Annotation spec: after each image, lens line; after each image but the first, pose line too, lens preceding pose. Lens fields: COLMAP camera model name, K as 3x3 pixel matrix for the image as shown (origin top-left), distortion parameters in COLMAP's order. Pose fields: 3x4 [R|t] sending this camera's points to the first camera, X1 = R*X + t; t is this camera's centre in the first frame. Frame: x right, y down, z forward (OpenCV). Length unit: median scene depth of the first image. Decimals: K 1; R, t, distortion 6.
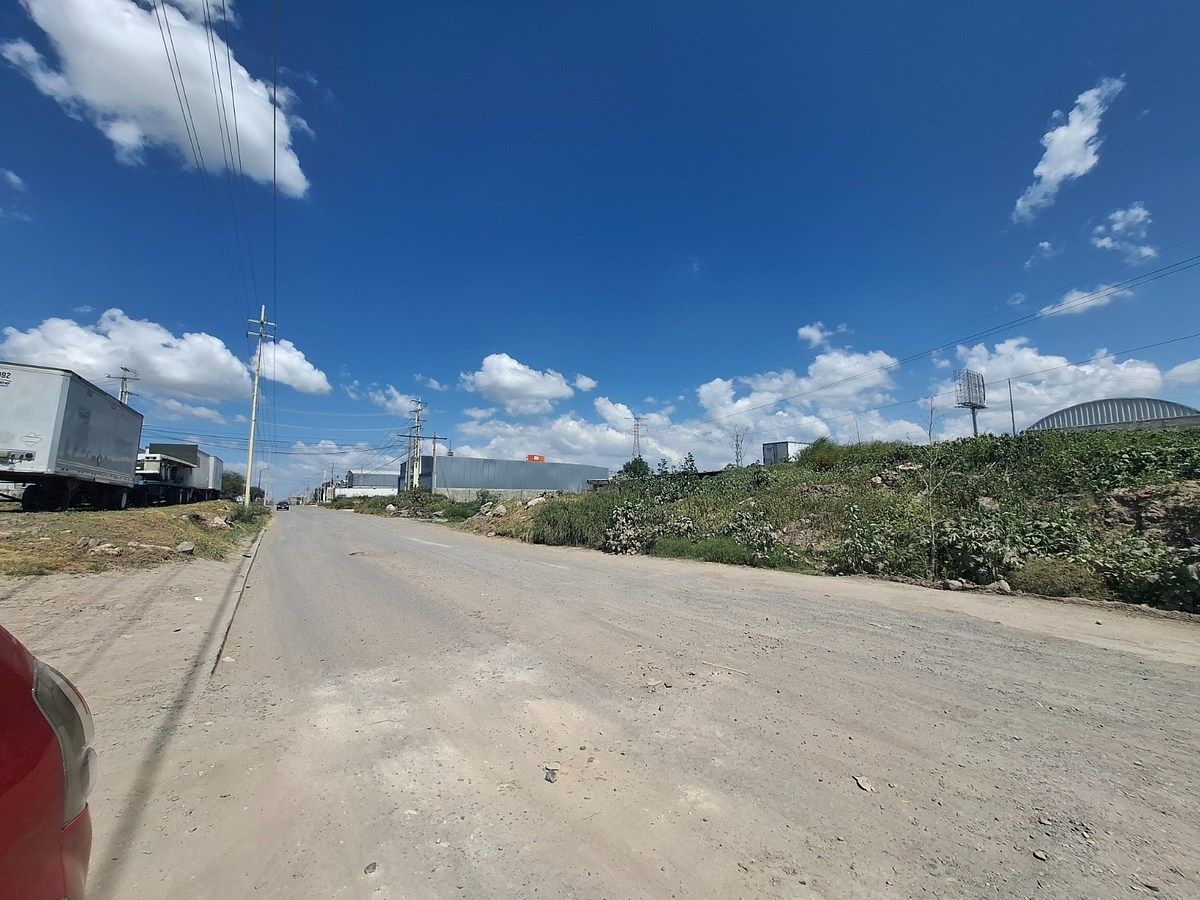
lens RADIAL K [[470.1, 0, 604.0], [0, 470.1, 448.9], [0, 0, 1]] dist [-0.003669, 0.002115]
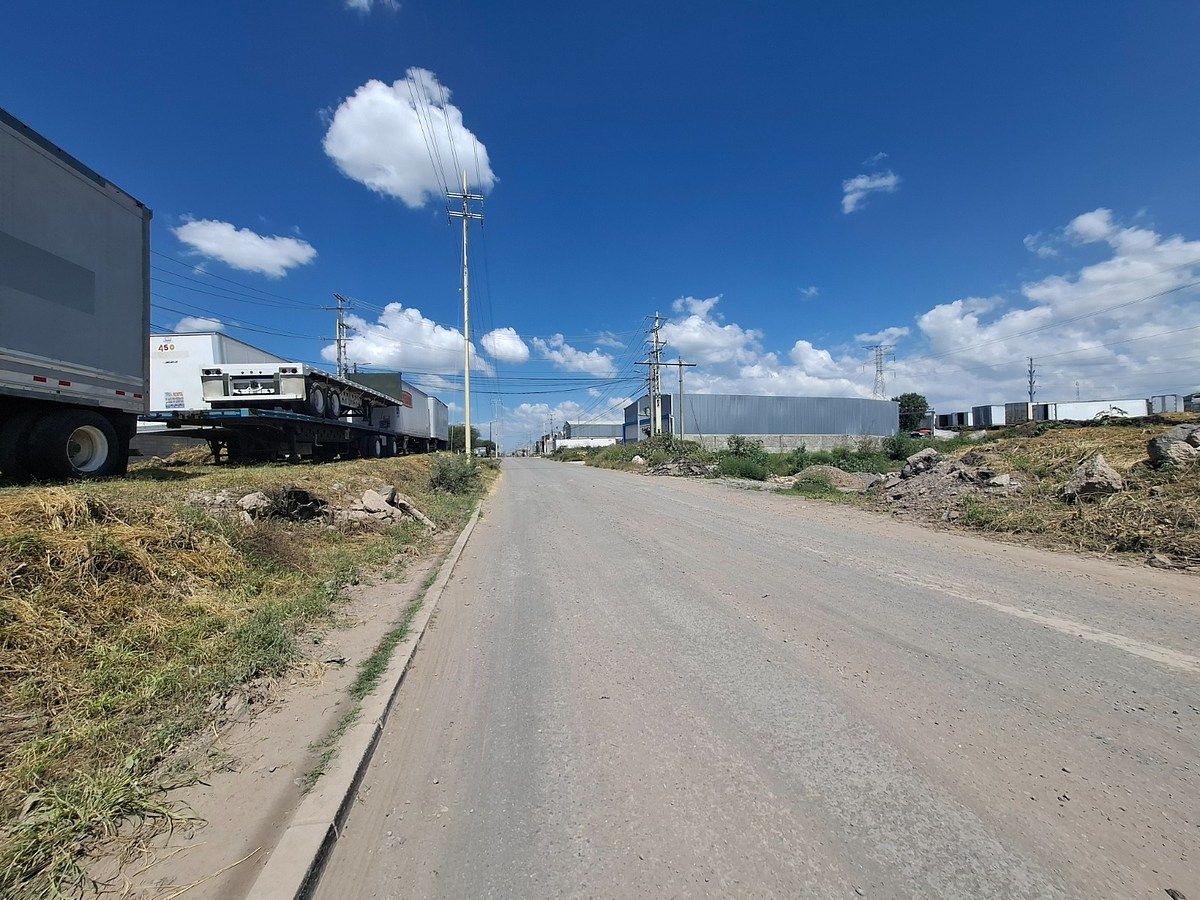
lens RADIAL K [[468.2, 0, 597.8], [0, 468.2, 454.1], [0, 0, 1]] dist [-0.002170, -0.000272]
pose [[0.915062, -0.009136, -0.403210, -0.260949], [0.055854, 0.992981, 0.104259, 0.045037], [0.399427, -0.117924, 0.909149, 0.385401]]
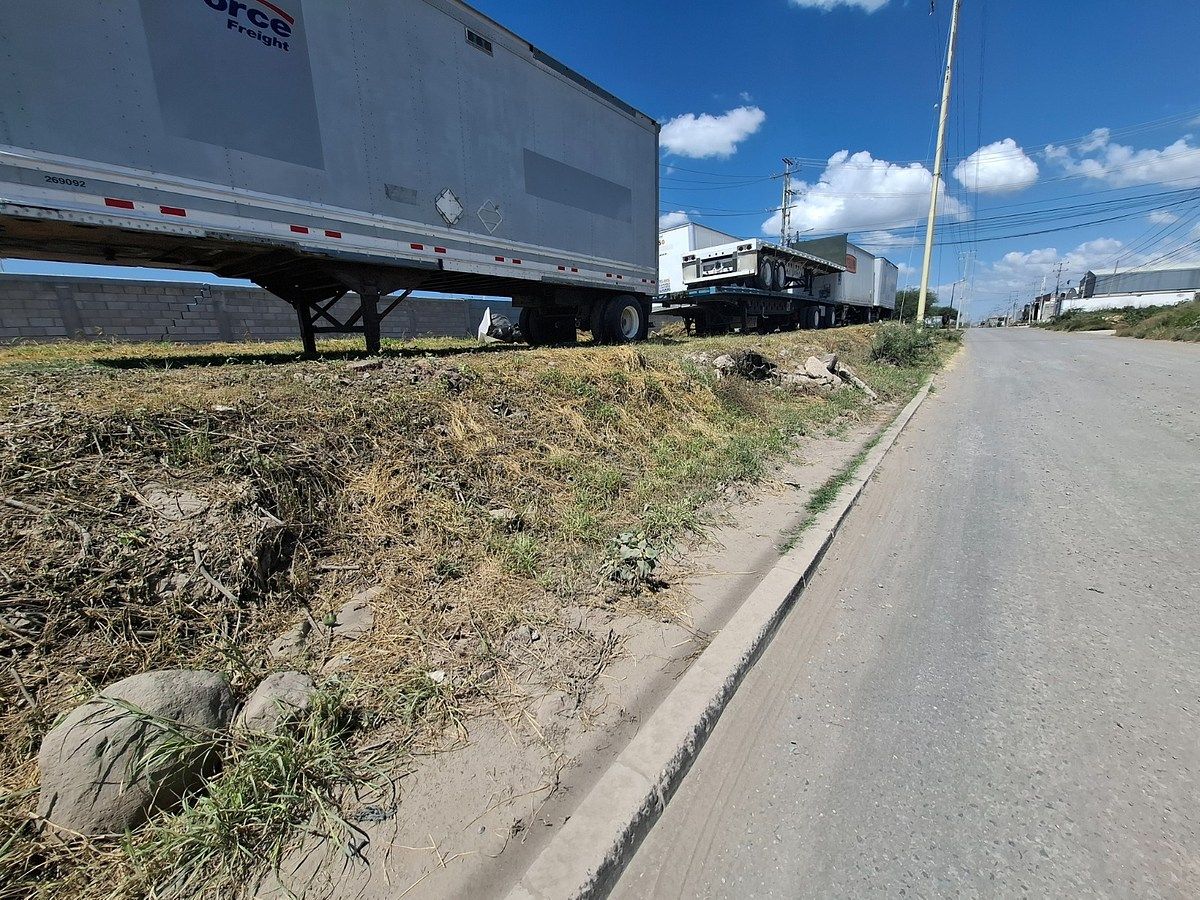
lens RADIAL K [[469.6, 0, 603.3], [0, 469.6, 448.4], [0, 0, 1]] dist [-0.005207, 0.000306]
pose [[0.306700, 0.208759, -0.928631, -0.256120], [0.141086, 0.954902, 0.261261, 0.046922], [0.941292, -0.211145, 0.263415, 0.373882]]
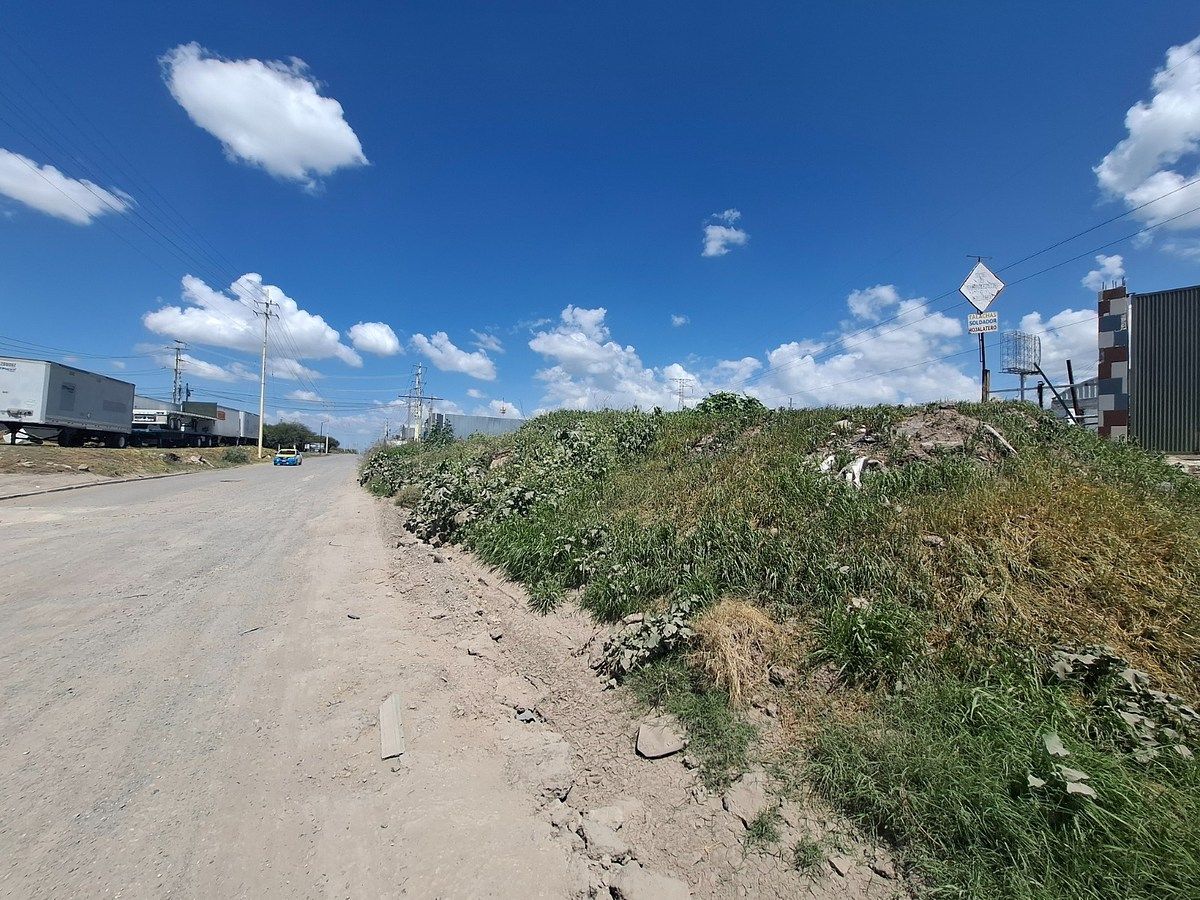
lens RADIAL K [[481.1, 0, 604.7], [0, 481.1, 449.7], [0, 0, 1]] dist [-0.000877, -0.000659]
pose [[0.984604, 0.035598, -0.171138, 0.345629], [-0.020720, 0.995910, 0.087947, -0.014792], [0.173569, -0.083047, 0.981314, -0.109493]]
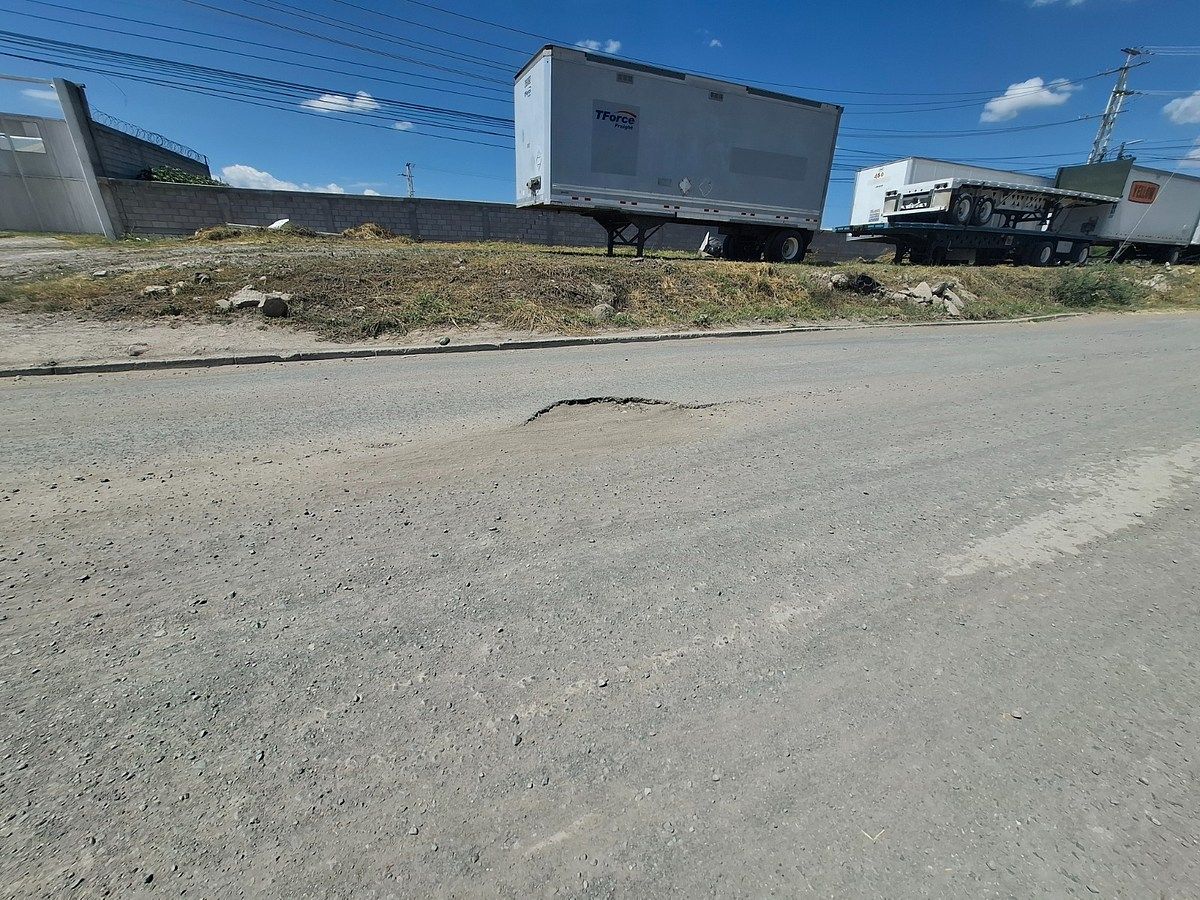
lens RADIAL K [[473.6, 0, 601.3], [0, 473.6, 446.3], [0, 0, 1]] dist [-0.002521, -0.000096]
pose [[-0.176953, 0.364843, -0.914099, -0.082756], [0.080673, 0.931007, 0.355974, 0.050090], [0.980908, -0.010752, -0.194177, 0.386584]]
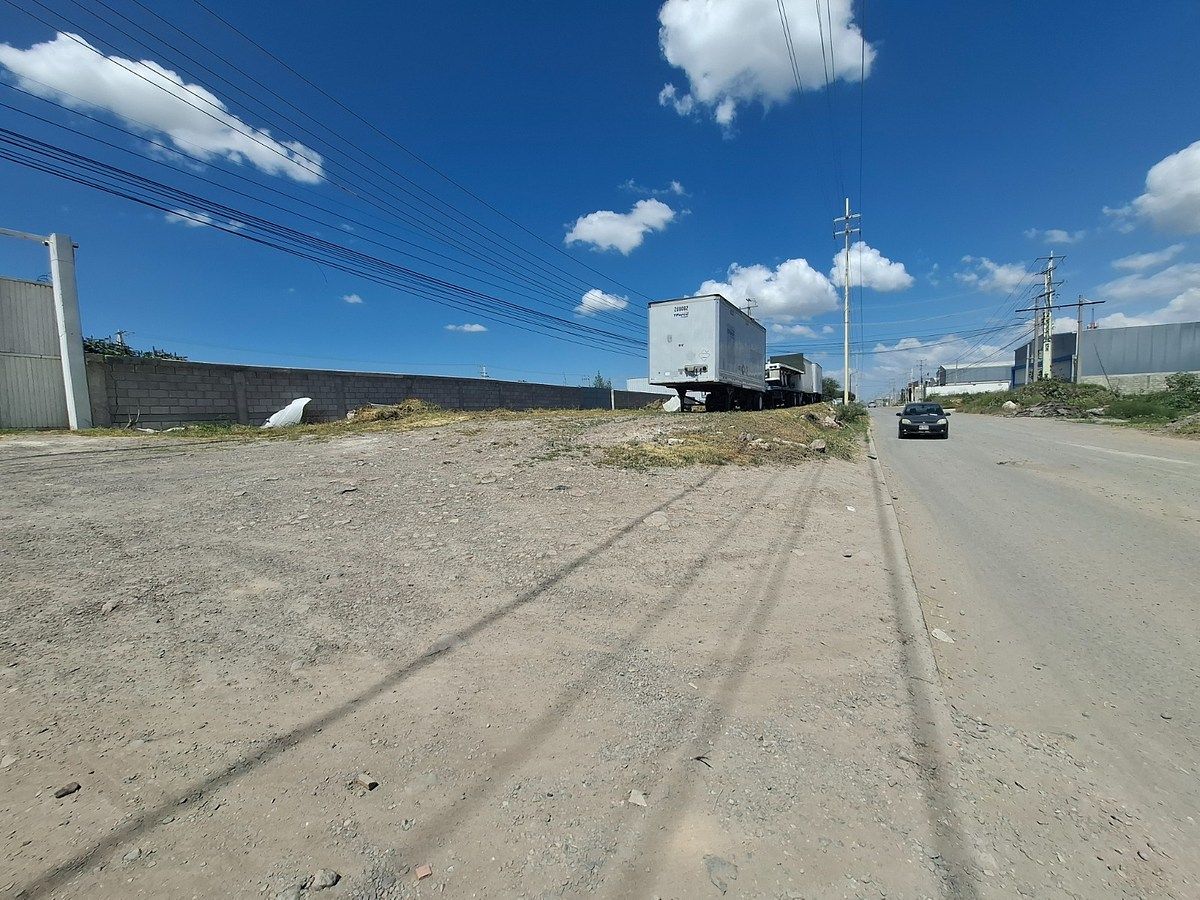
lens RADIAL K [[473.6, 0, 601.3], [0, 473.6, 446.3], [0, 0, 1]] dist [-0.002521, -0.000096]
pose [[0.445706, 0.048992, -0.893838, -0.056642], [0.131703, 0.984047, 0.119609, 0.009637], [0.885438, -0.171031, 0.432143, 0.047772]]
